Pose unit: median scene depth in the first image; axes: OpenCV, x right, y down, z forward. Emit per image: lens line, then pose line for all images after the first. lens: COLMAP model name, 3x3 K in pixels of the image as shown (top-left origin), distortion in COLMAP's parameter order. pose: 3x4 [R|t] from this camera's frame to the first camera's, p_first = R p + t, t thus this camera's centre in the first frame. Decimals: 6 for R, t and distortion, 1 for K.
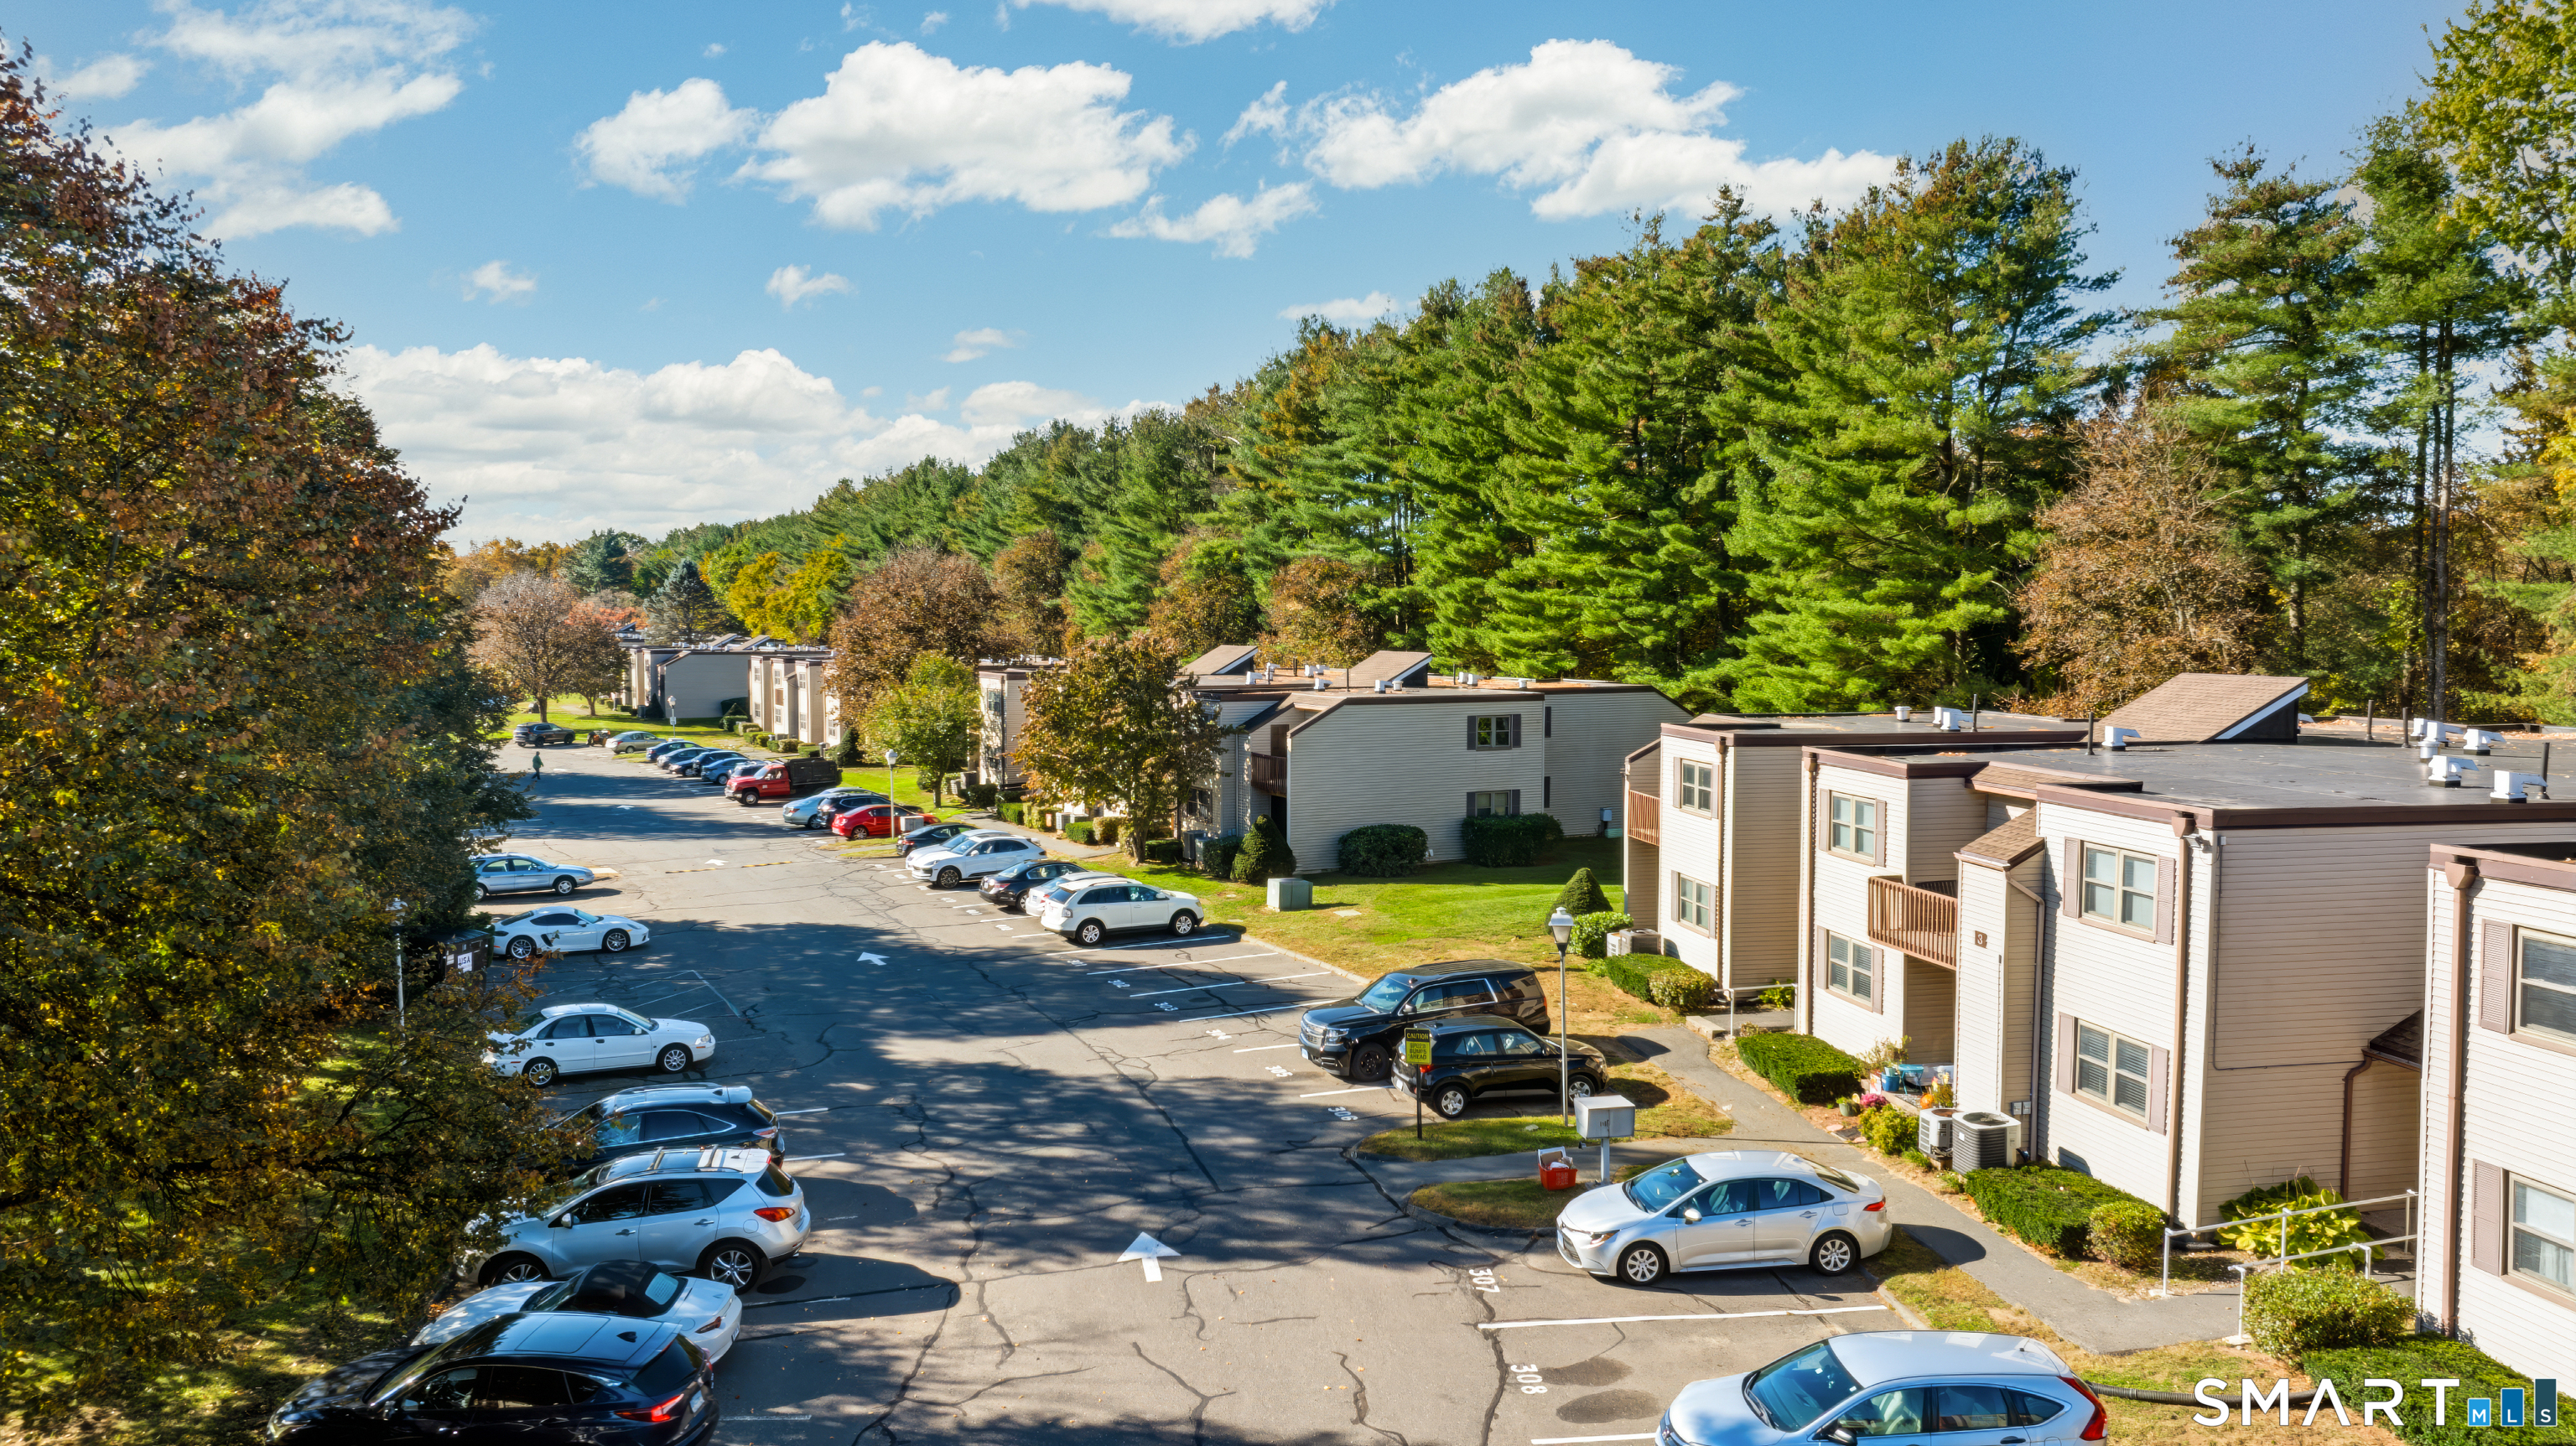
lens RADIAL K [[1797.9, 0, 1288.0], [0, 1797.9, 723.0], [0, 0, 1]] dist [-0.007590, -0.002127]
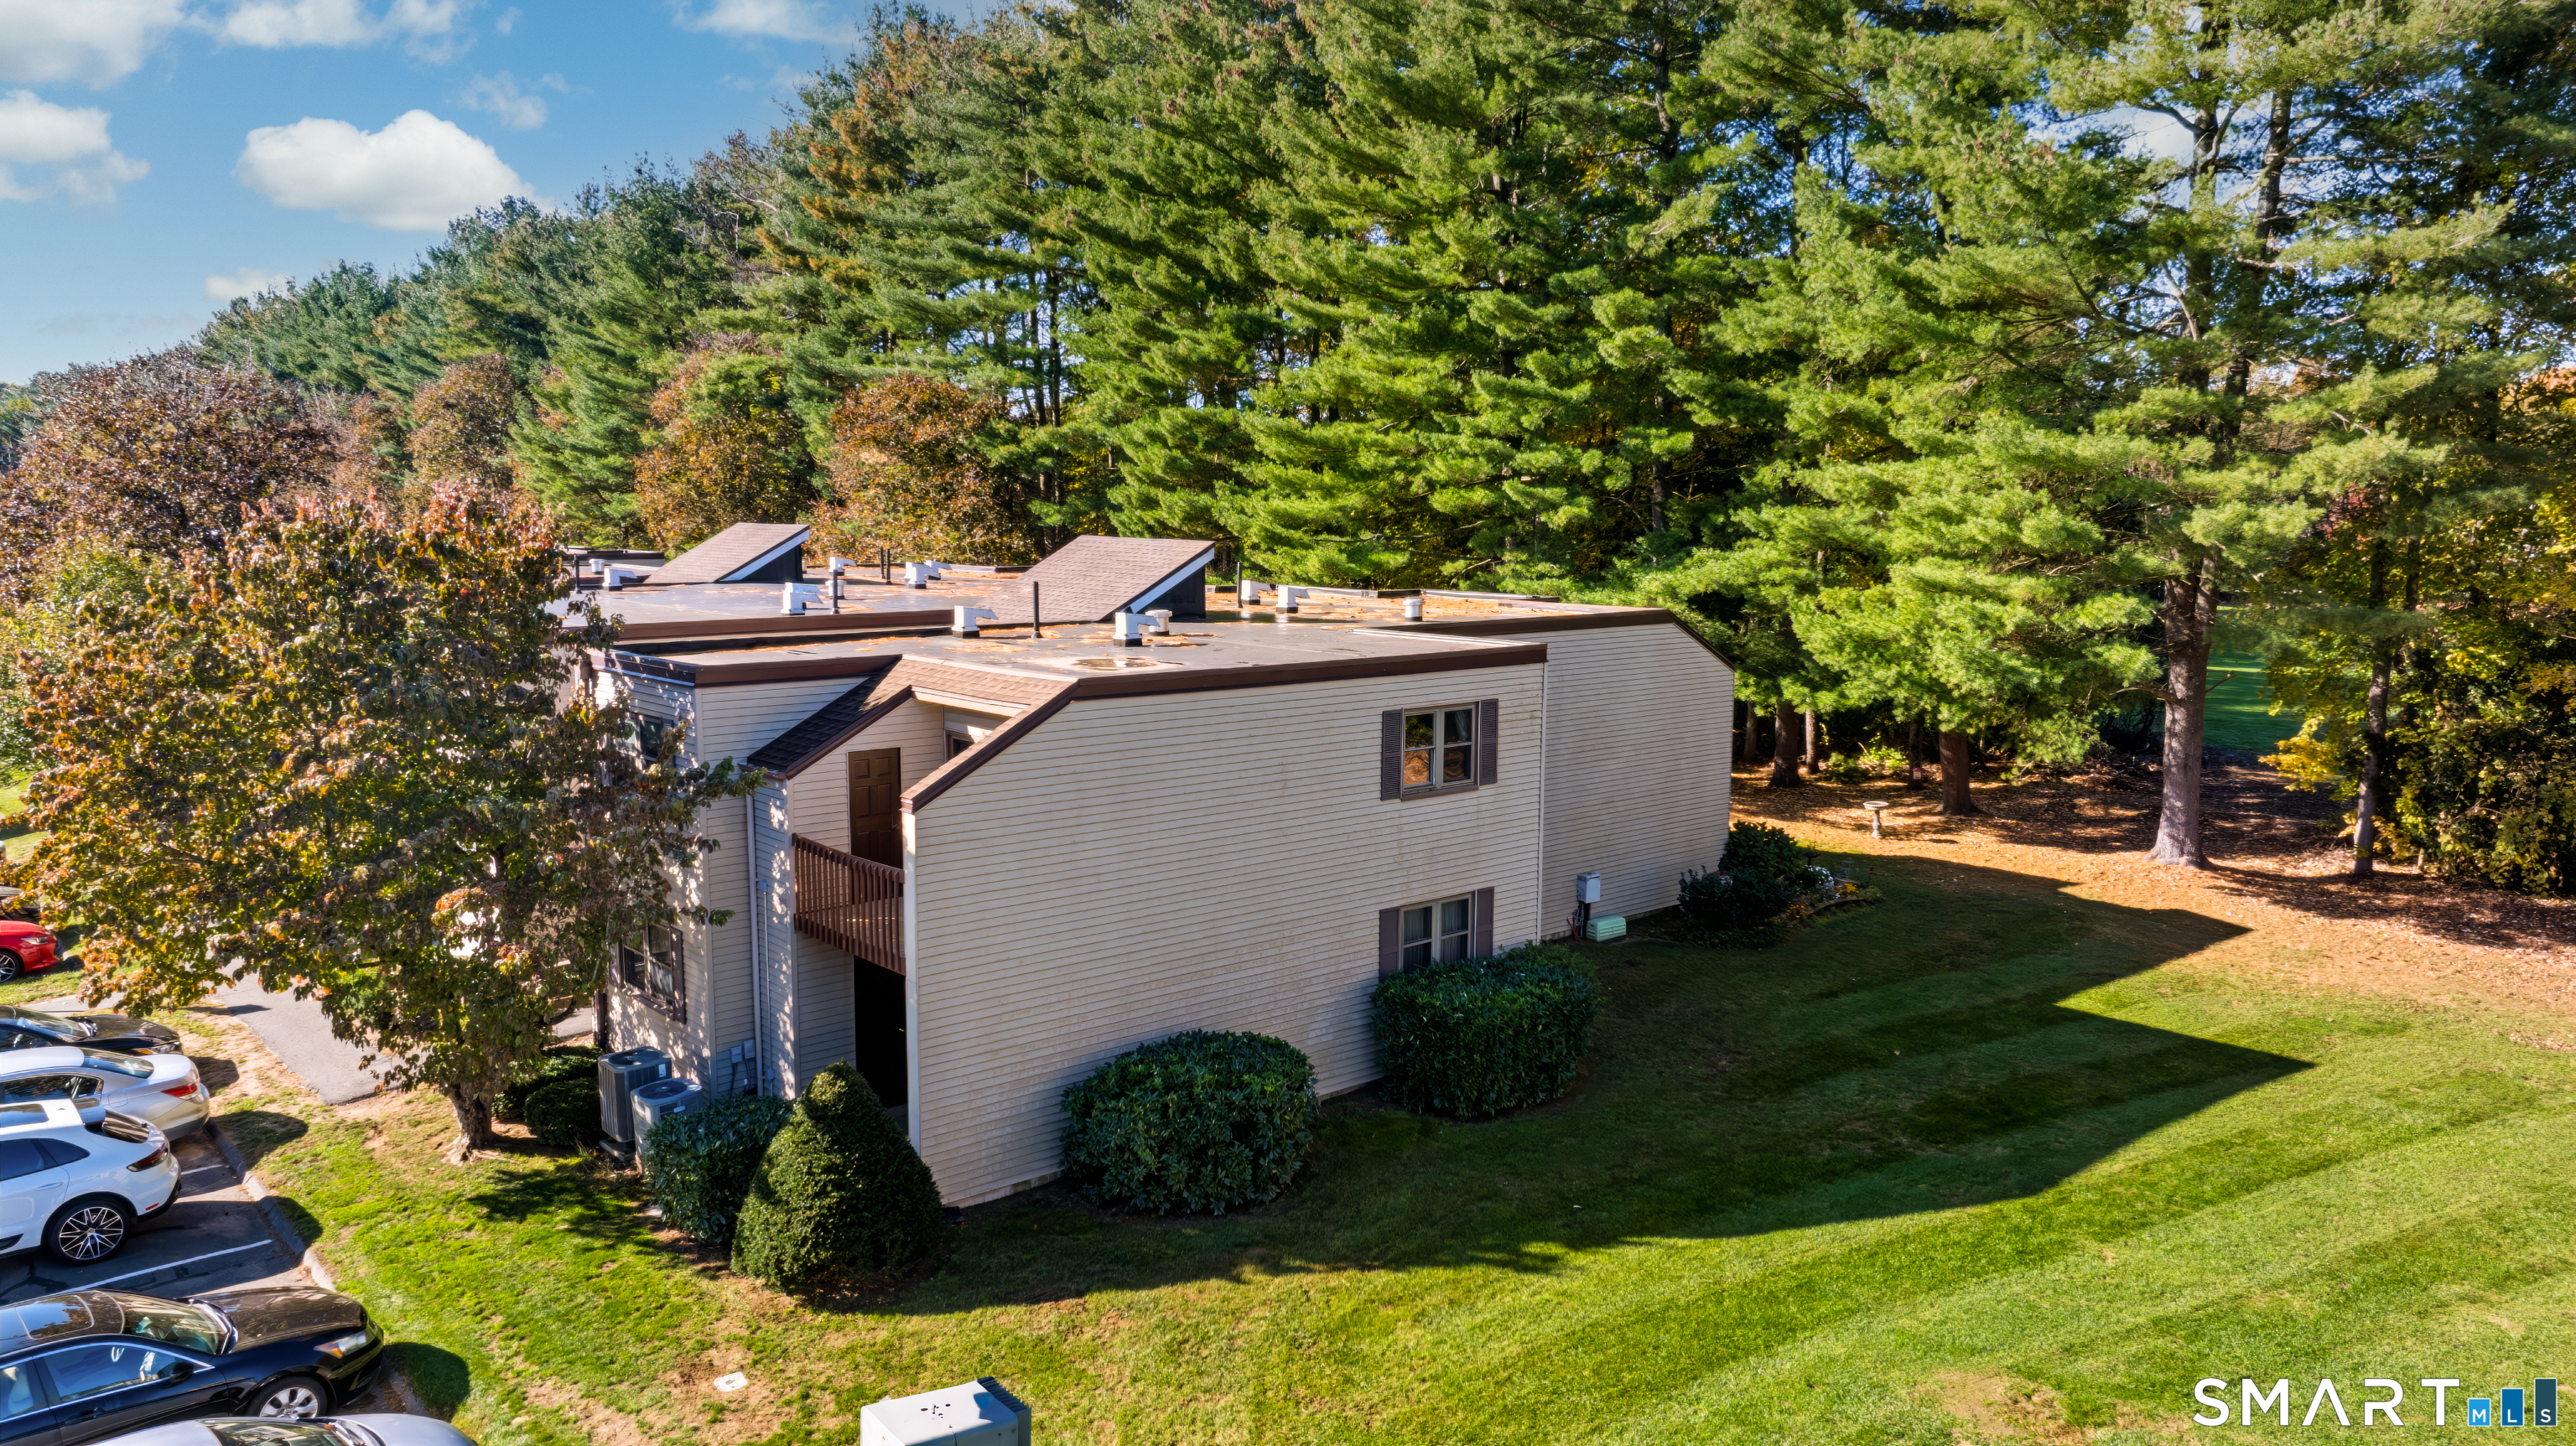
lens RADIAL K [[1797.9, 0, 1288.0], [0, 1797.9, 723.0], [0, 0, 1]] dist [-0.007590, -0.002127]
pose [[0.971769, -0.024228, 0.234688, -0.005133], [0.008337, 0.997618, 0.068468, -0.017087], [-0.235788, -0.064578, 0.969657, 0.393940]]
